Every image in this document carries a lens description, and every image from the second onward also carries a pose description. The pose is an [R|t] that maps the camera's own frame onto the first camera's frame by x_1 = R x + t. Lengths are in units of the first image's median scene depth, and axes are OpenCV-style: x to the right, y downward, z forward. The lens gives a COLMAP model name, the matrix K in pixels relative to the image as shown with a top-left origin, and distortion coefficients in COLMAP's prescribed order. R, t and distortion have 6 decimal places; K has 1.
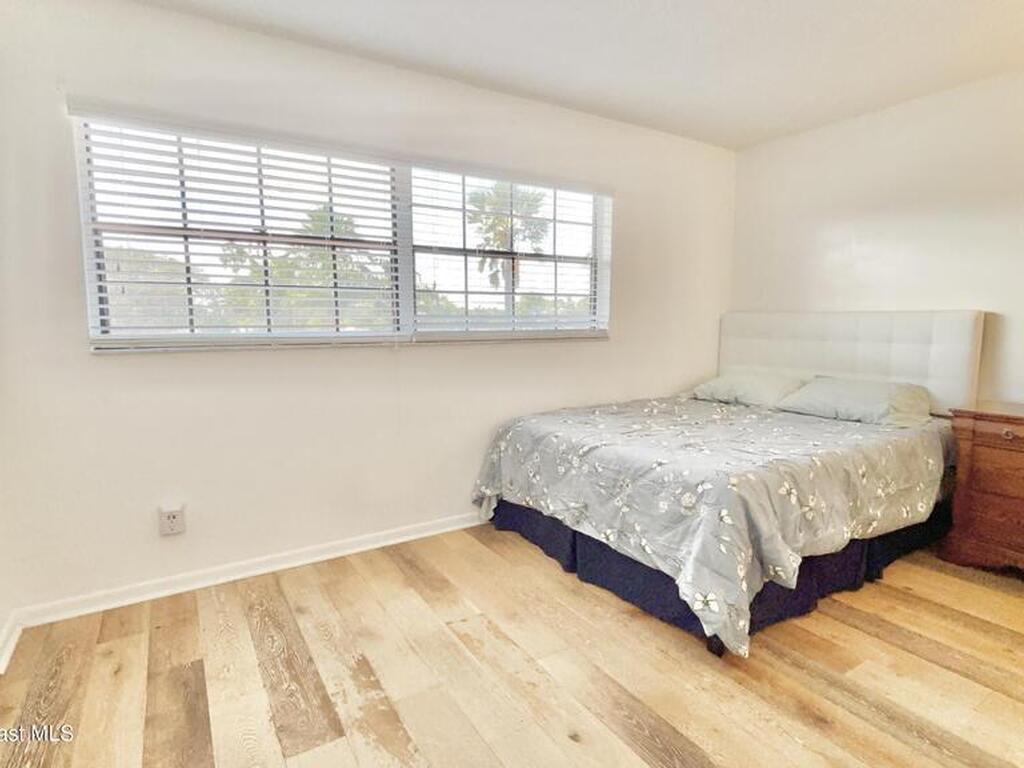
lens RADIAL K [[549.8, 0, 511.1], [0, 549.8, 384.7], [0, 0, 1]] dist [0.004444, -0.008365]
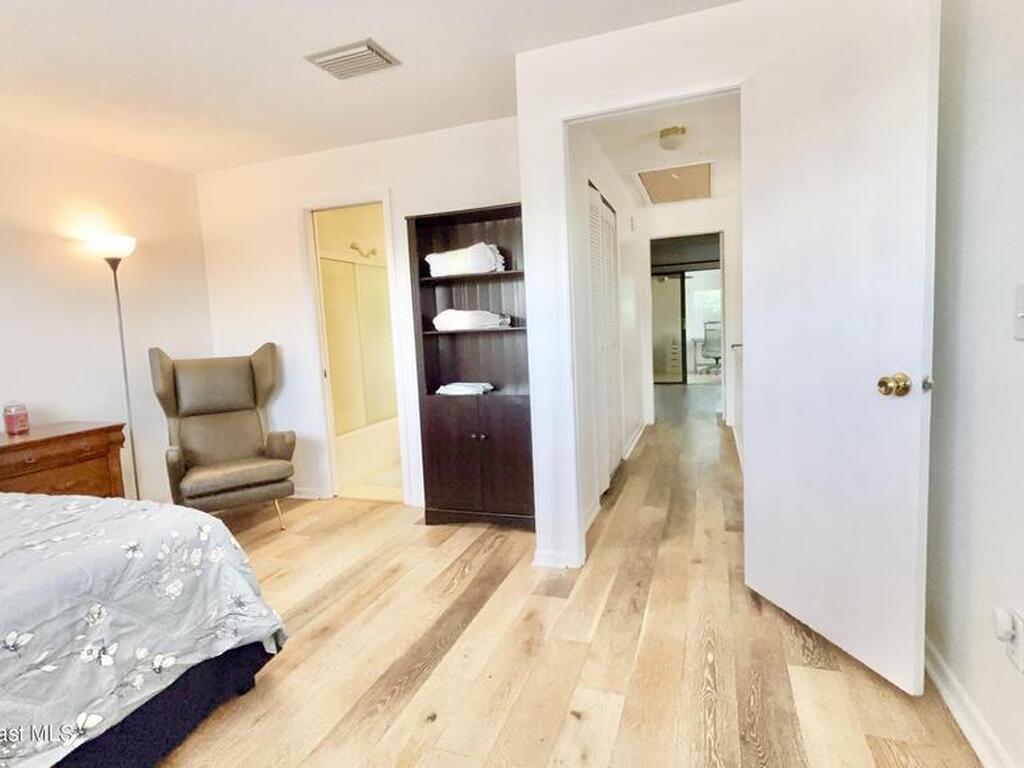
lens RADIAL K [[549.8, 0, 511.3], [0, 549.8, 381.8], [0, 0, 1]] dist [0.004444, -0.008365]
pose [[-0.616199, -0.047831, 0.786136, -0.574380], [0.147998, 0.973341, 0.175227, -0.117216], [-0.773560, 0.224322, -0.592693, 0.994184]]
